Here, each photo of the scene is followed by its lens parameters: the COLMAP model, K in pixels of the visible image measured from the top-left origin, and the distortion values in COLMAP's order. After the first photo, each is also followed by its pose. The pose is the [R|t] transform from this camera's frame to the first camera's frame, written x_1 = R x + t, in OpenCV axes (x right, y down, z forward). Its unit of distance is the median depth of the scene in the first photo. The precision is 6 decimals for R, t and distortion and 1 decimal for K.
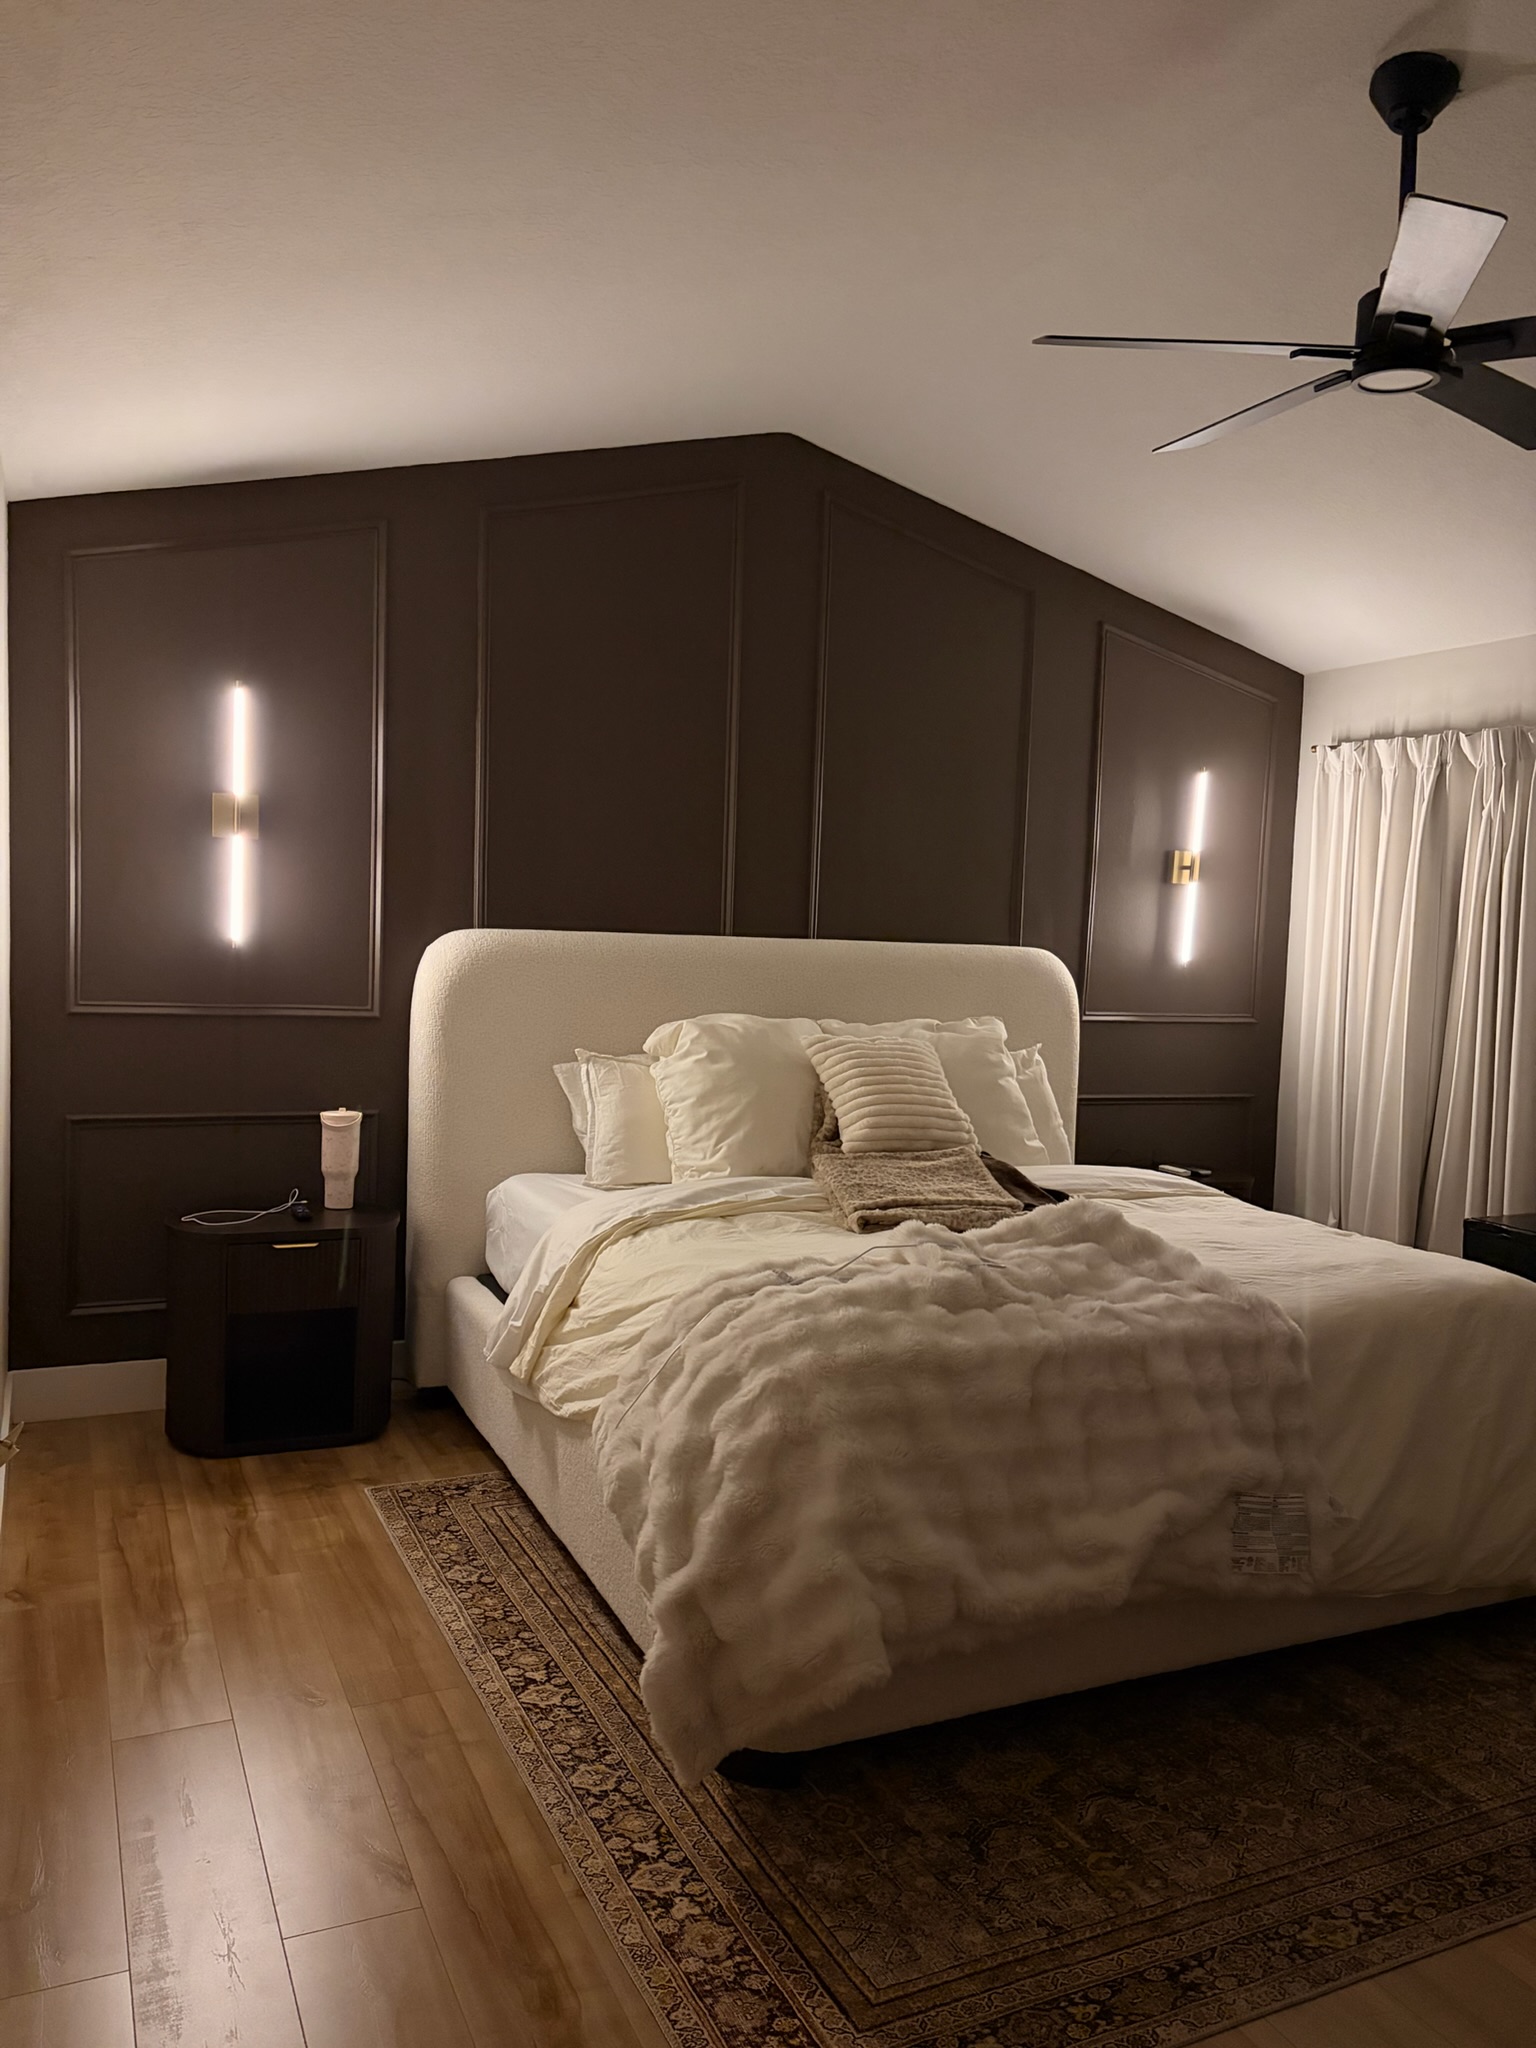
lens RADIAL K [[1540.1, 0, 777.1], [0, 1540.1, 1065.6], [0, 0, 1]] dist [-0.000110, -0.002592]
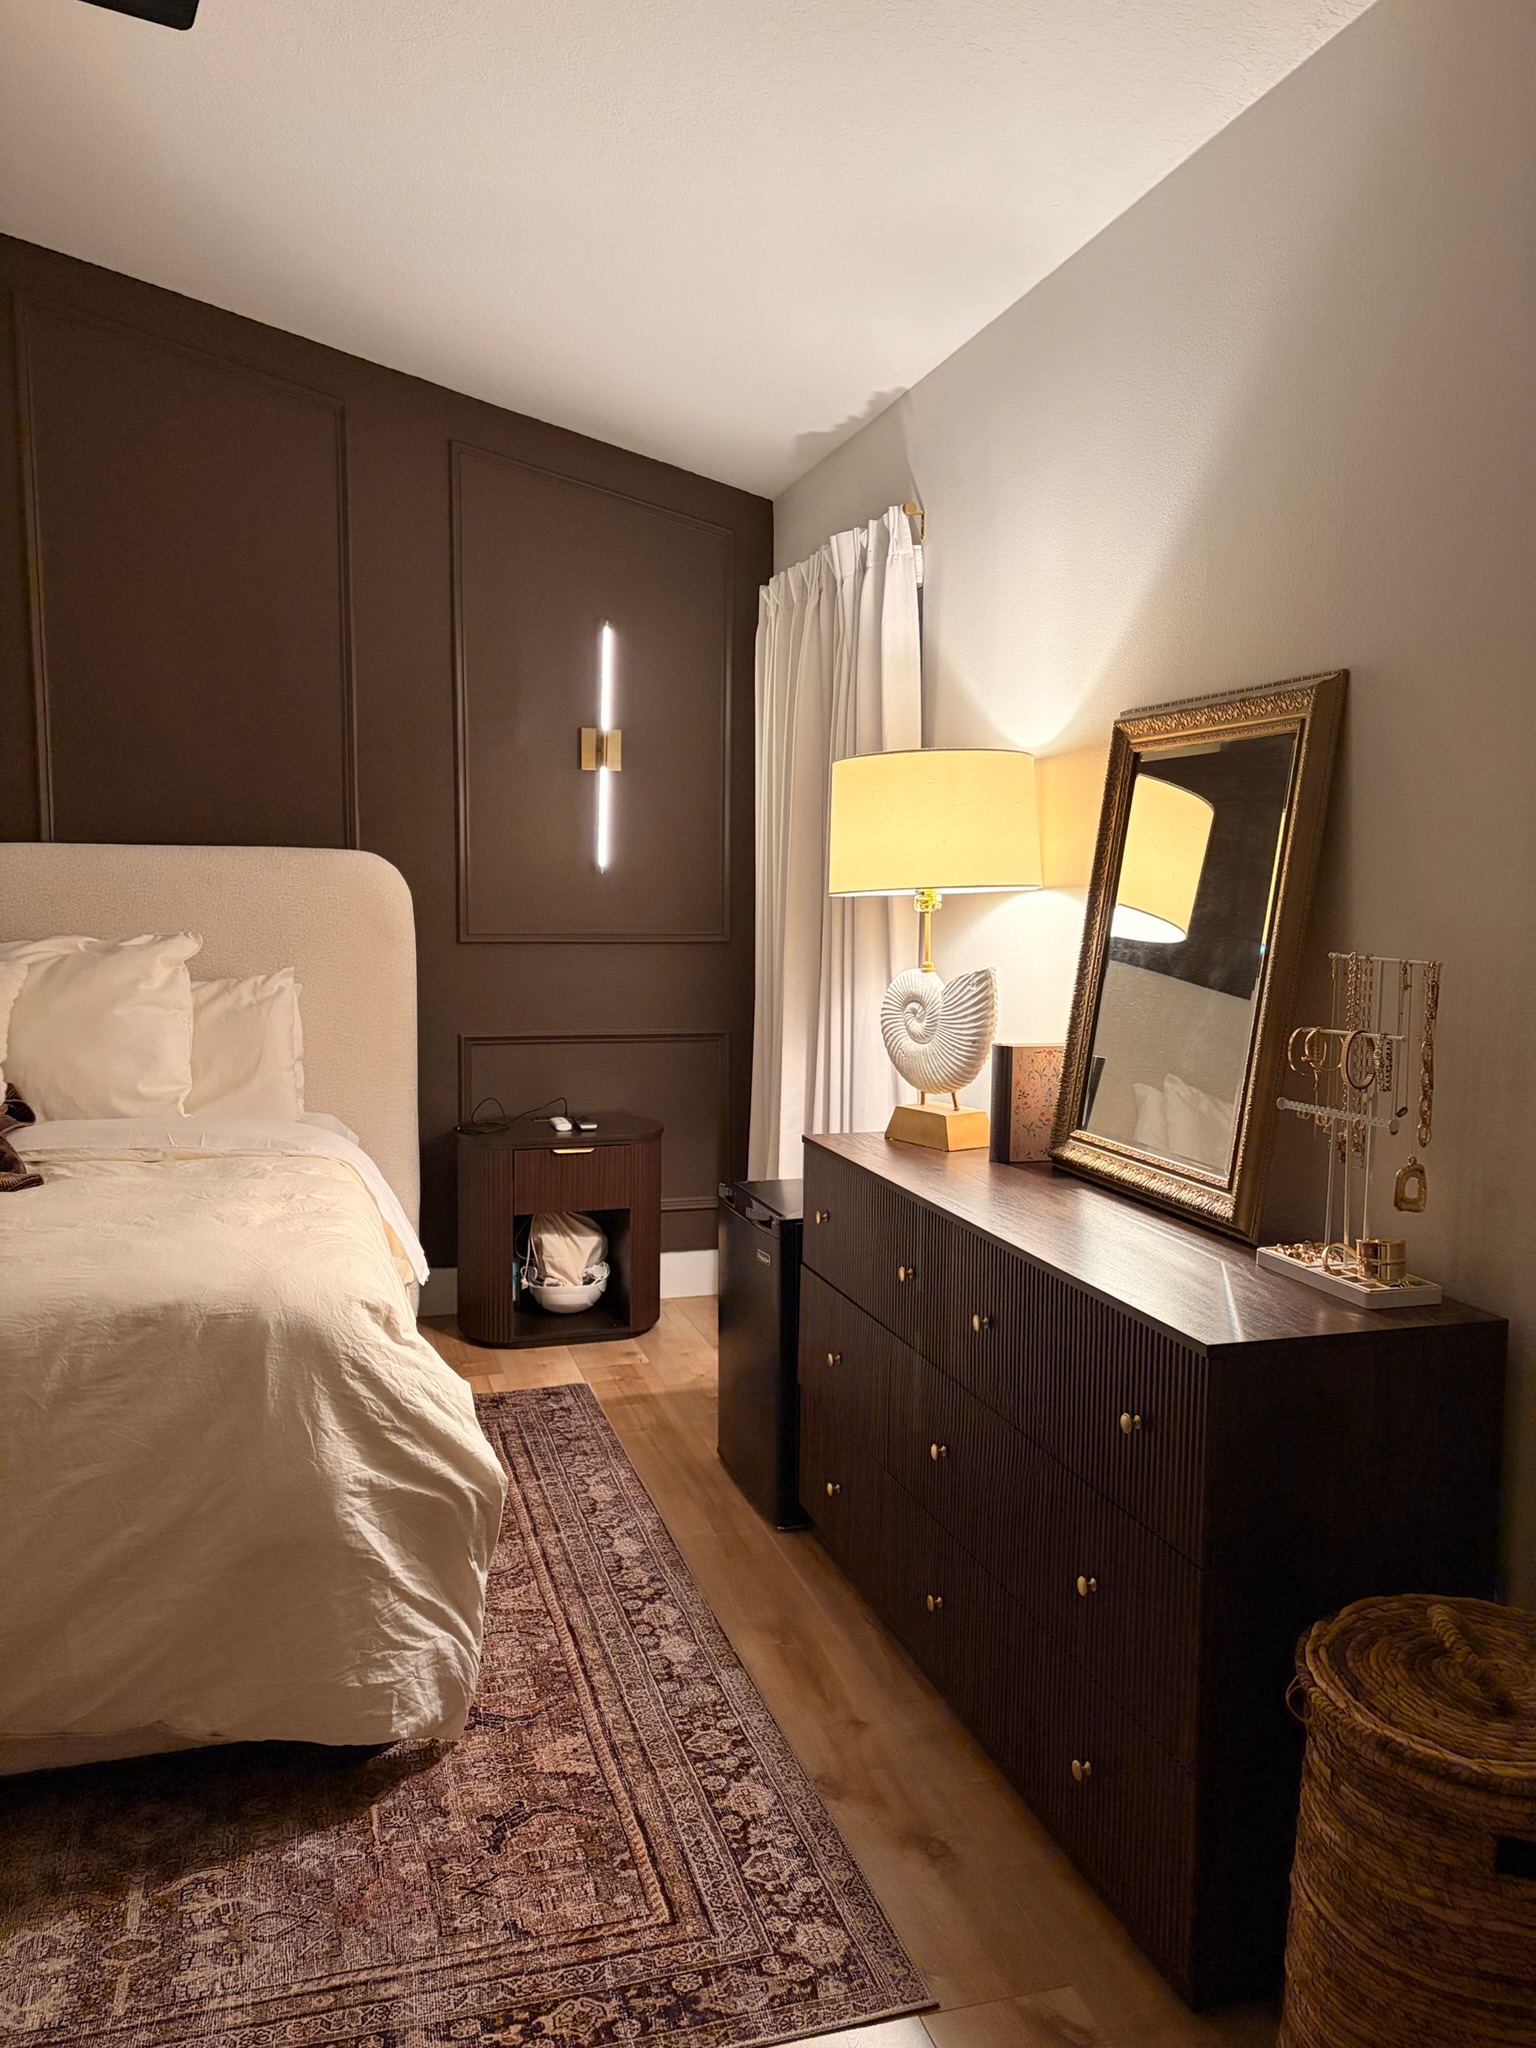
lens RADIAL K [[1529.3, 0, 768.0], [0, 1529.3, 1024.0], [0, 0, 1]] dist [0.126997, -0.127950]
pose [[0.987495, -0.016827, -0.156751, 0.507755], [0.017952, 0.999822, 0.005765, 0.015476], [0.156626, -0.008507, 0.987621, 0.217729]]
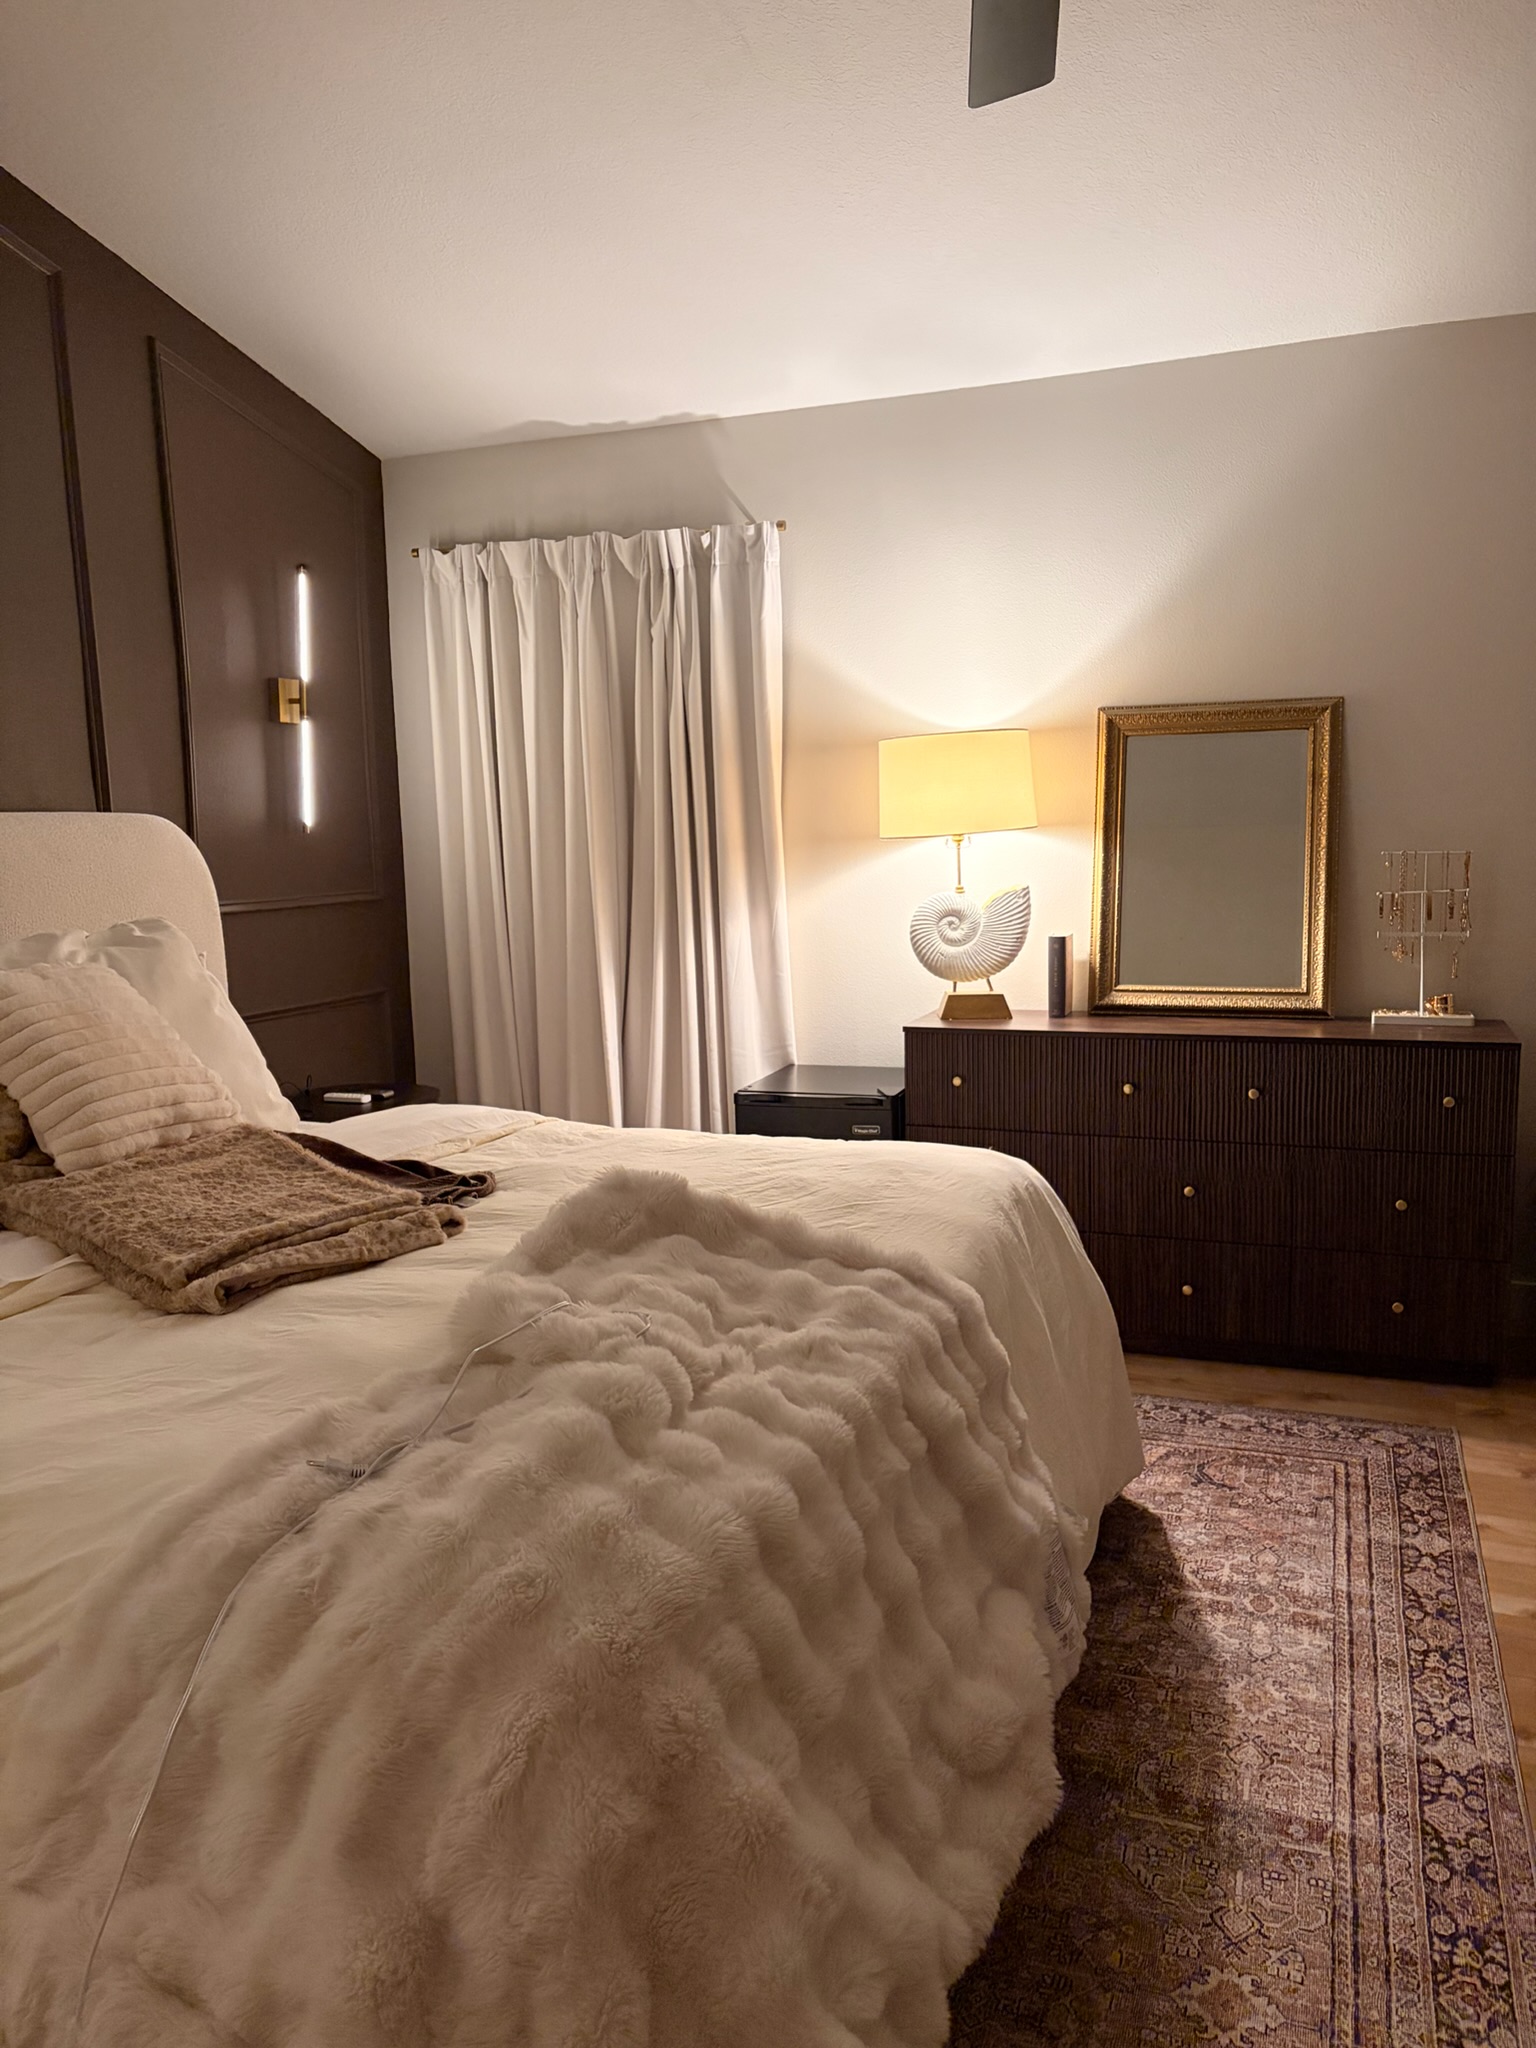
lens RADIAL K [[1533.5, 0, 768.0], [0, 1533.5, 1024.0], [0, 0, 1]] dist [0.032247, -0.000743]
pose [[0.717418, -0.148714, 0.680585, -0.117082], [0.110750, 0.988872, 0.099334, -0.020853], [-0.687783, 0.004111, 0.725905, 0.301156]]
